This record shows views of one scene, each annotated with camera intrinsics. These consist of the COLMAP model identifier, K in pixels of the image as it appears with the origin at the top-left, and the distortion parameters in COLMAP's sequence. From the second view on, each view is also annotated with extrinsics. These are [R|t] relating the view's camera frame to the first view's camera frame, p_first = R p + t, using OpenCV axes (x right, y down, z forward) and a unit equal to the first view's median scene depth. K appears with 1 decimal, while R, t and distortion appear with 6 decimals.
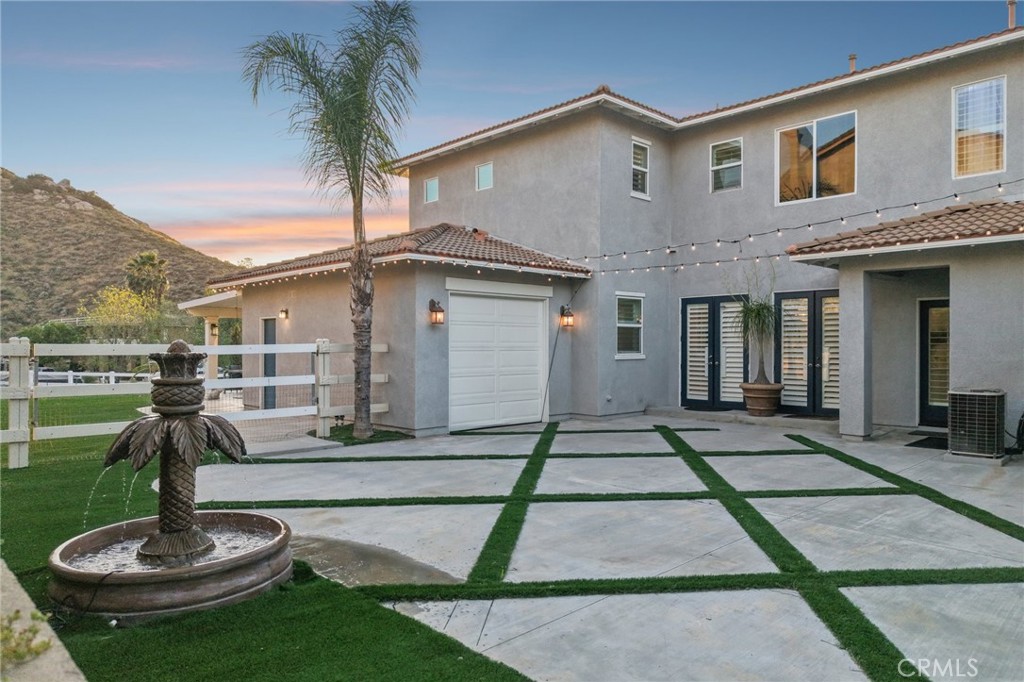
lens RADIAL K [[685.8, 0, 514.7], [0, 685.8, 350.4], [0, 0, 1]] dist [0.025782, -0.027360]
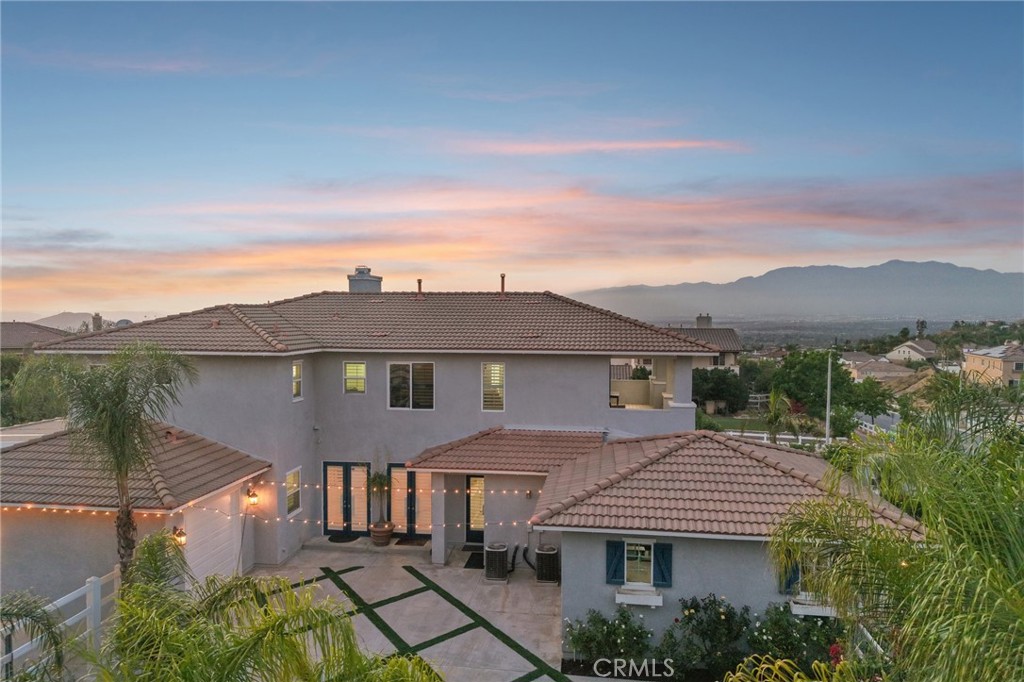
lens RADIAL K [[689.4, 0, 515.3], [0, 689.4, 345.2], [0, 0, 1]] dist [0.015625, -0.007322]
pose [[0.783118, -0.028267, 0.621230, -0.390615], [0.000786, 0.999011, 0.044467, -0.444596], [-0.621872, -0.034335, 0.782366, -0.445568]]
